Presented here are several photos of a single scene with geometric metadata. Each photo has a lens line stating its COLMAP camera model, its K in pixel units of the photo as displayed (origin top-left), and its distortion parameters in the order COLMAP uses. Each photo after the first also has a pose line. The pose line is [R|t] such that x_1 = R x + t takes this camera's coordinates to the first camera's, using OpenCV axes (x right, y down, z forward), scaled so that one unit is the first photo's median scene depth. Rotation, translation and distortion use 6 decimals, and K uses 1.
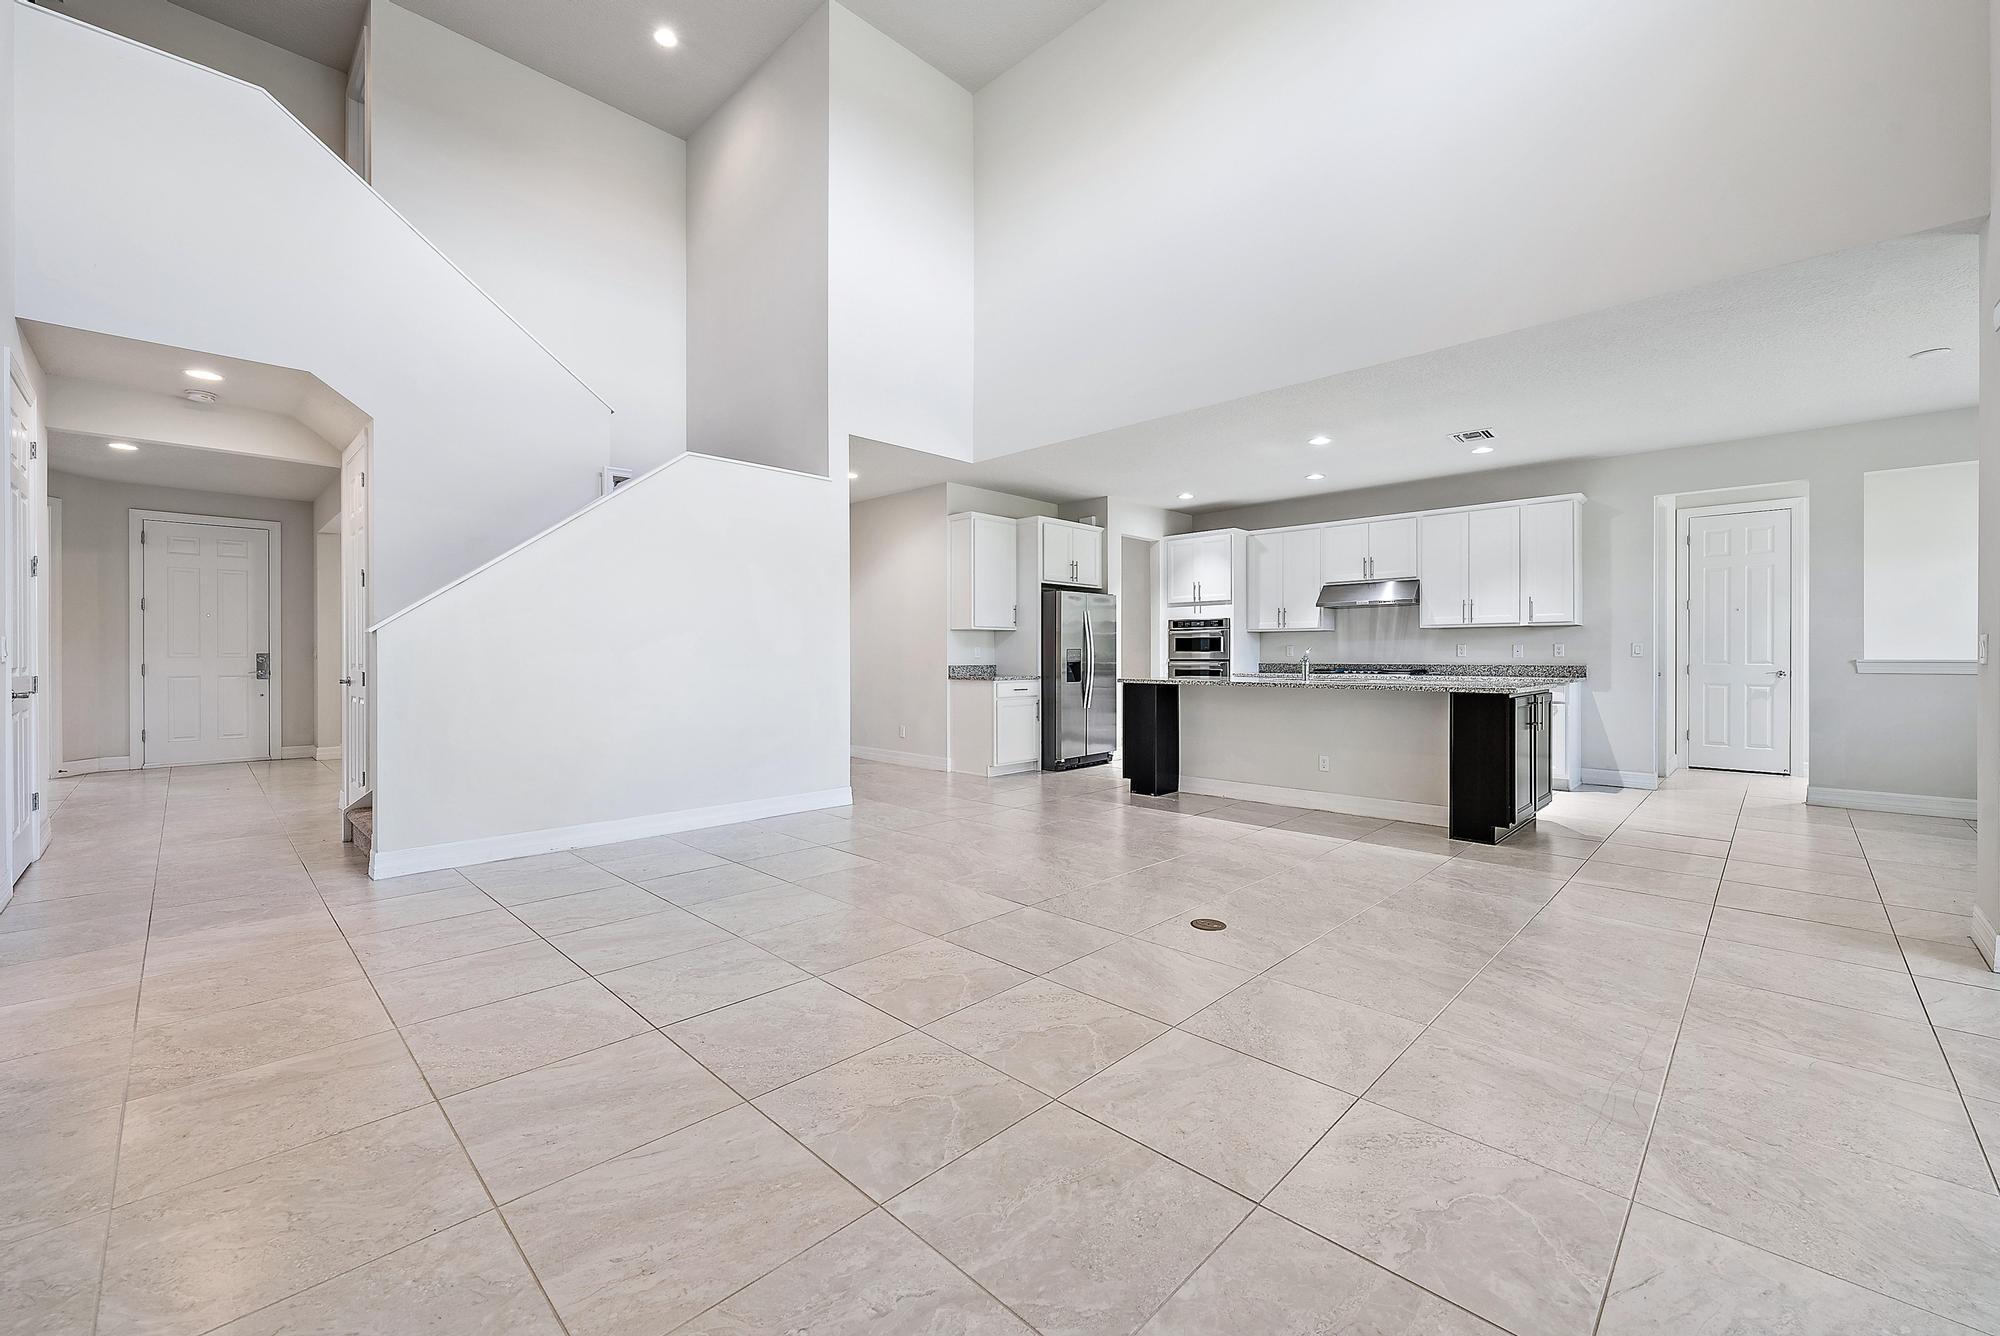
lens RADIAL K [[767.7, 0, 989.8], [0, 767.7, 659.6], [0, 0, 1]] dist [-0.002720, -0.000051]
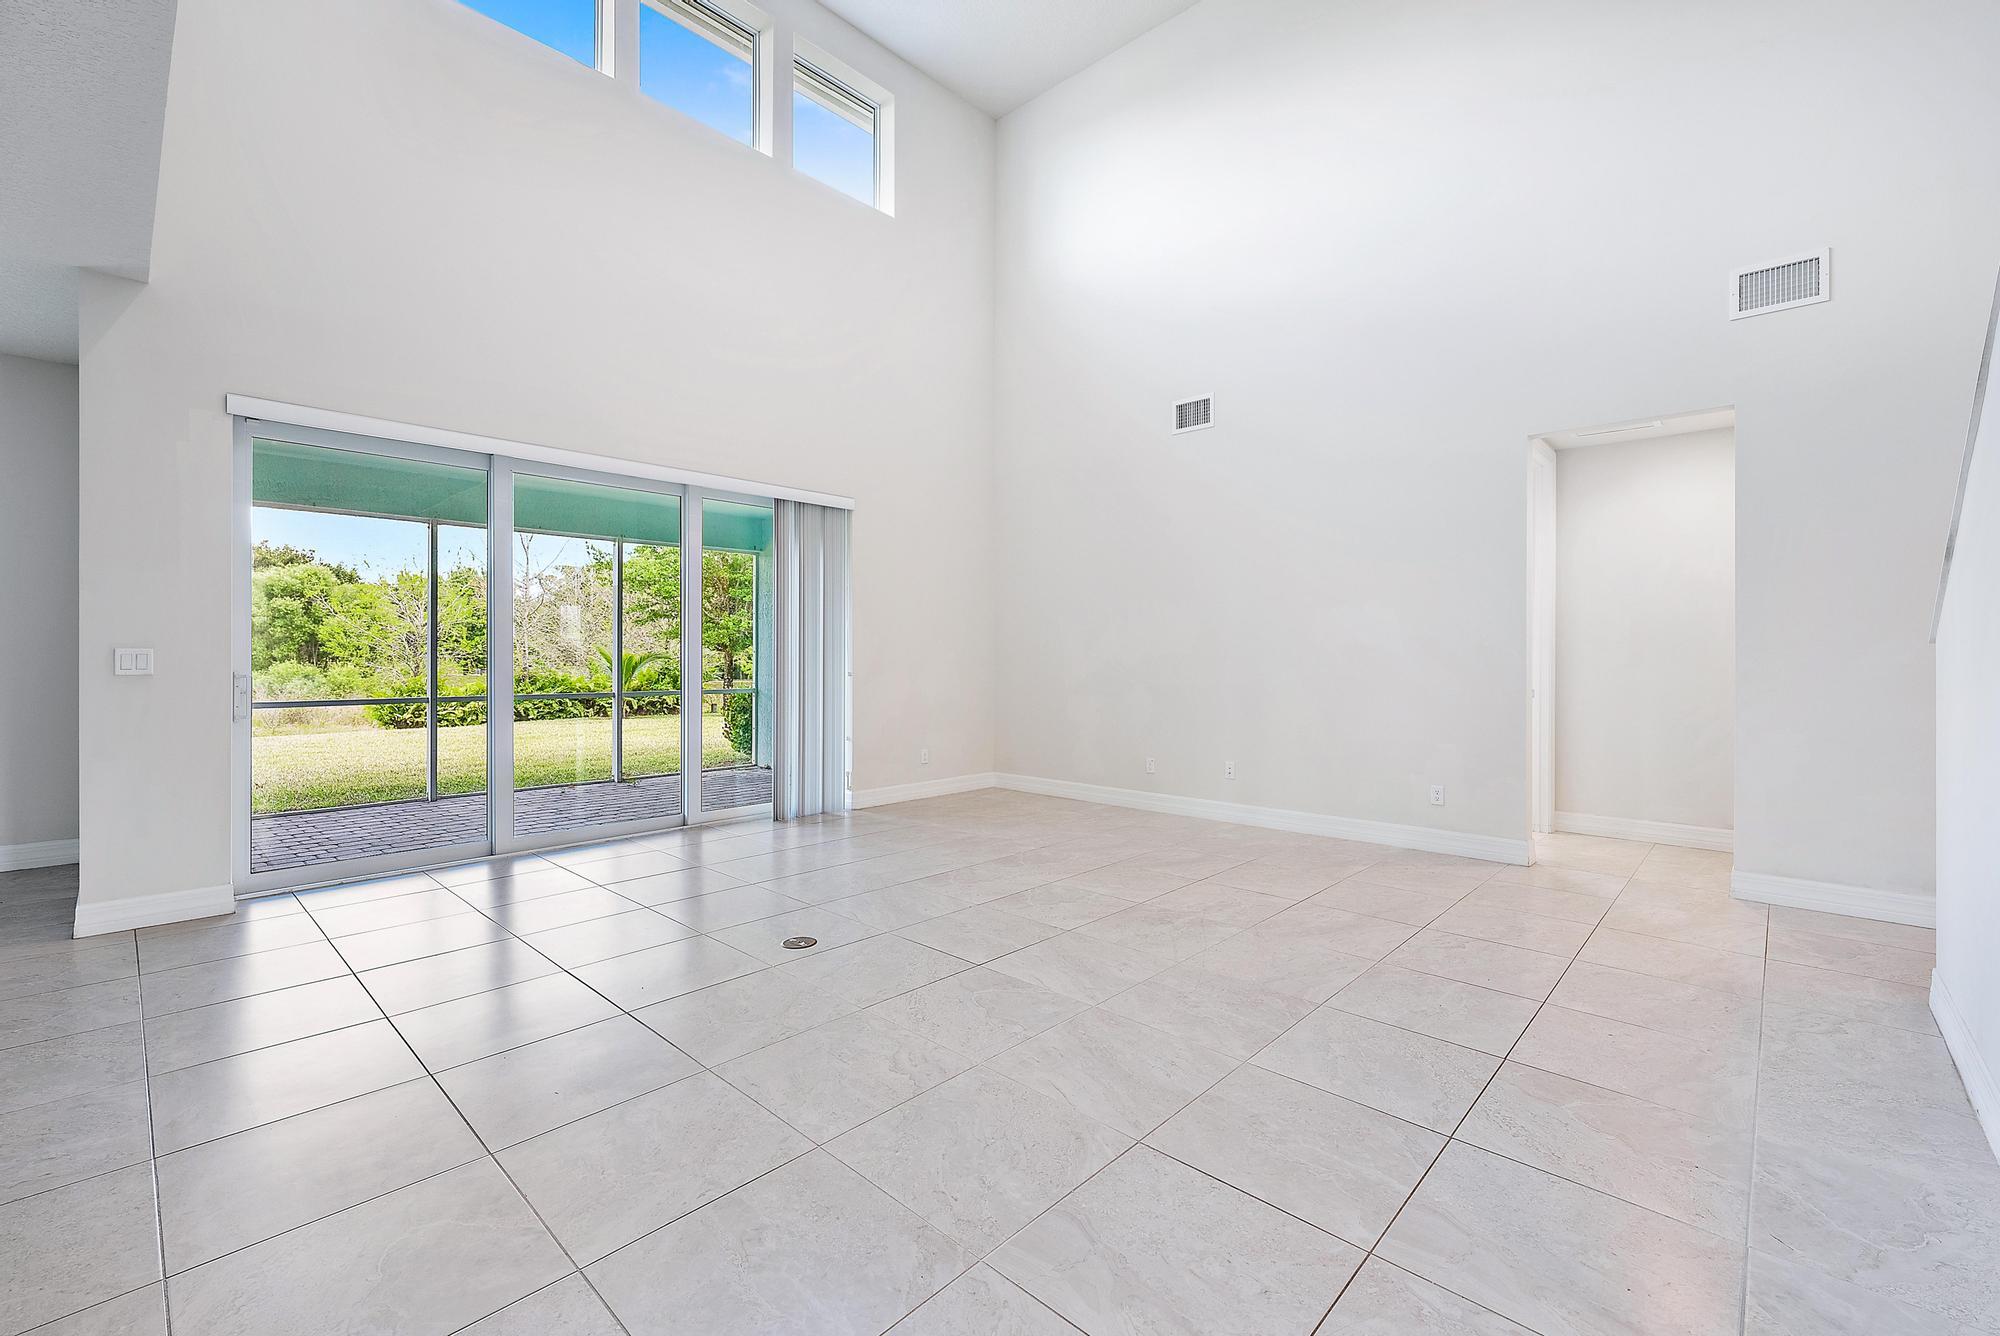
lens RADIAL K [[851.4, 0, 991.2], [0, 851.4, 653.9], [0, 0, 1]] dist [-0.002720, -0.001311]
pose [[-0.999779, -0.001924, -0.020931, 0.065328], [-0.002050, 0.999980, 0.005994, -0.035752], [0.020919, 0.006036, -0.999763, 2.245257]]
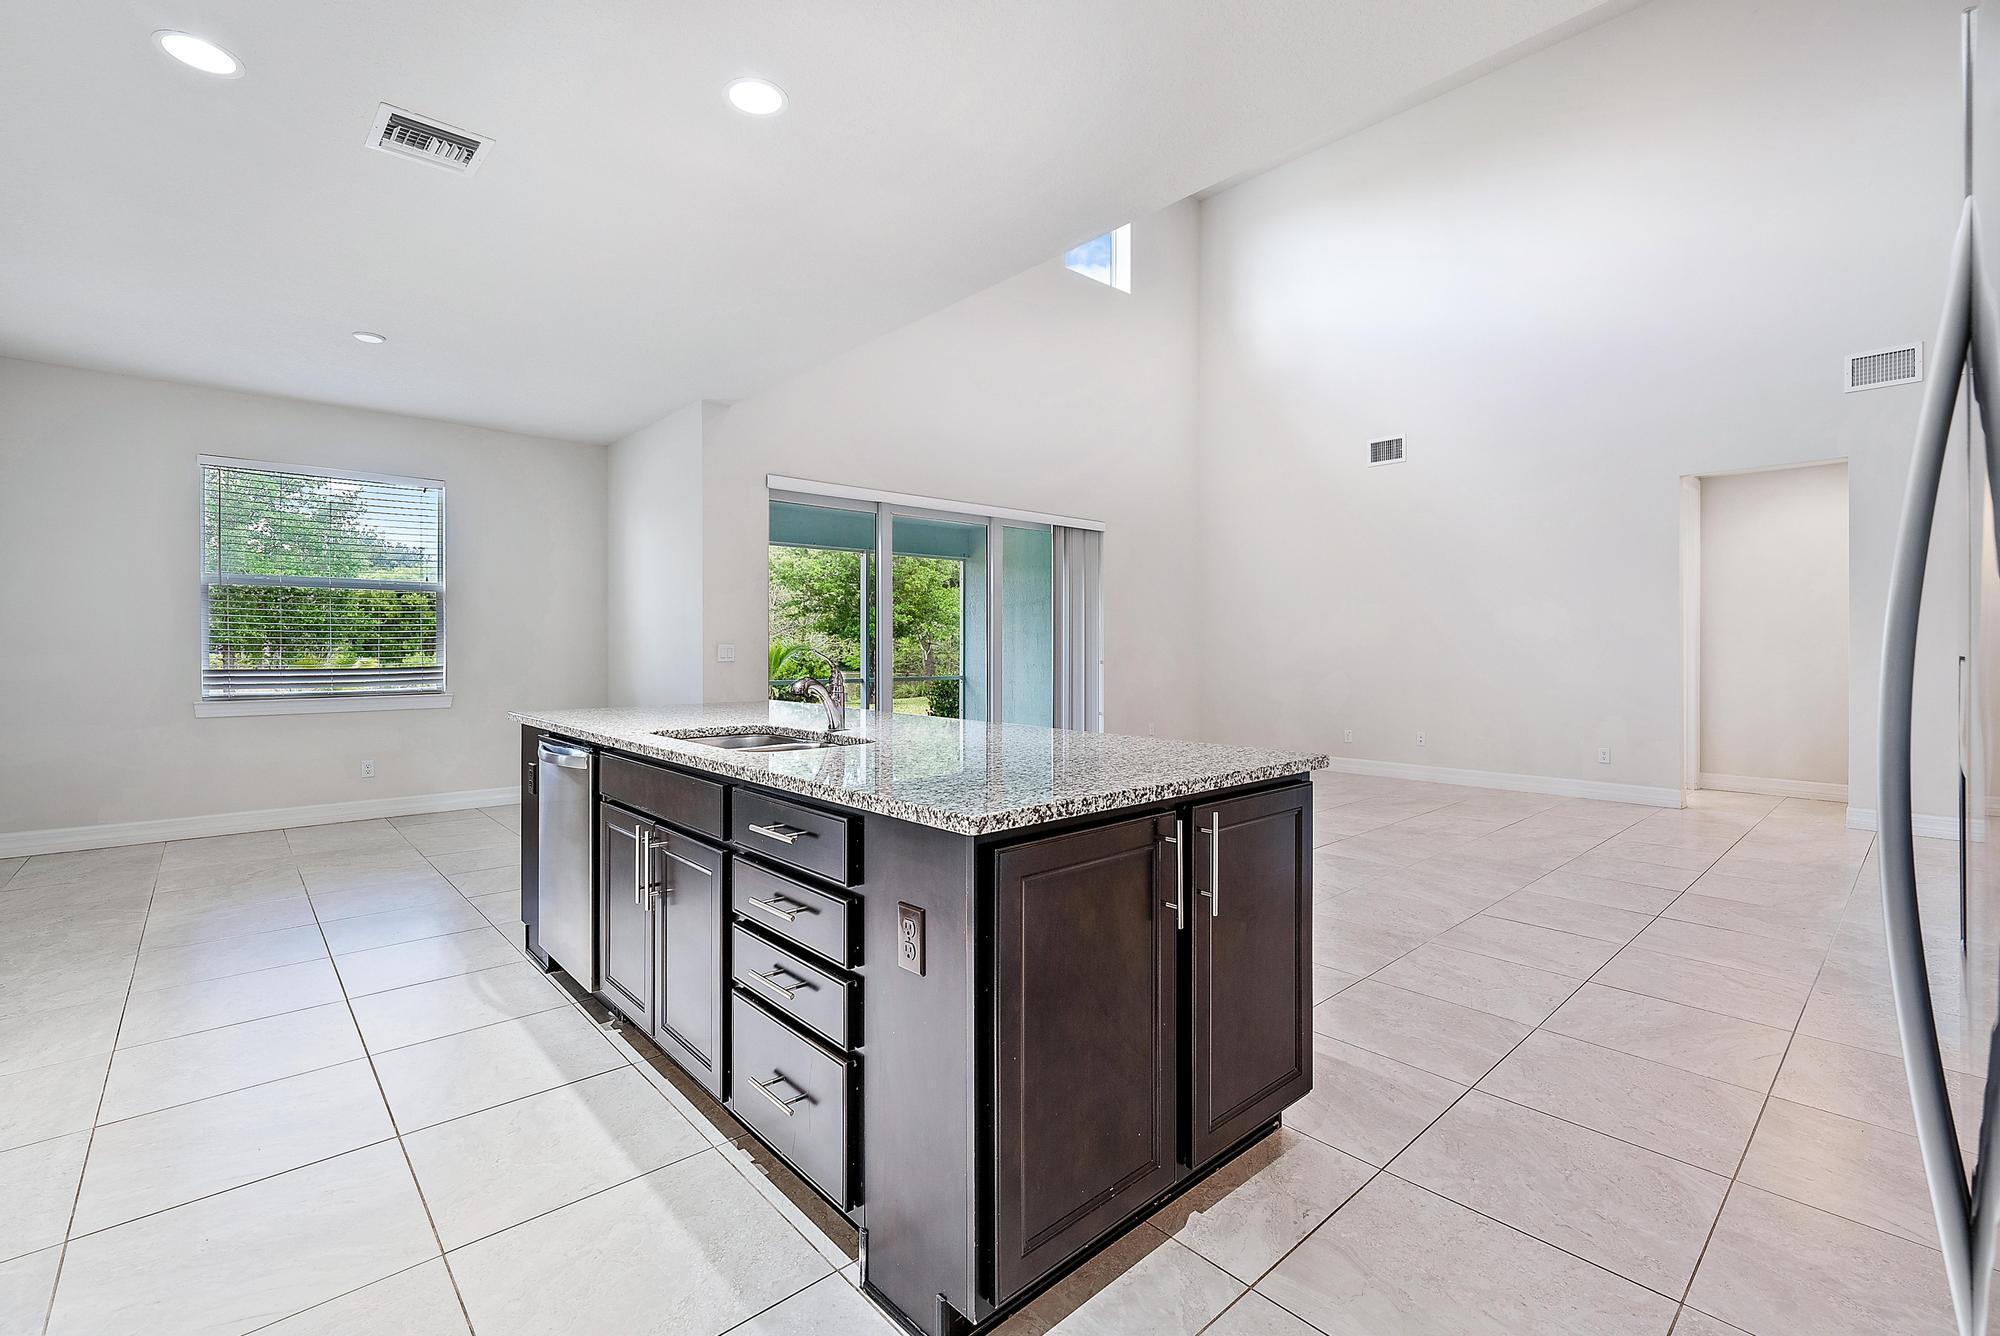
lens RADIAL K [[851.4, 0, 1011.1], [0, 851.4, 649.9], [0, 0, 1]] dist [-0.002720, -0.001311]
pose [[-0.998186, 0.001192, 0.060192, 0.555886], [0.001858, 0.999938, 0.011014, -0.042304], [-0.060175, 0.011105, -0.998126, 2.870321]]
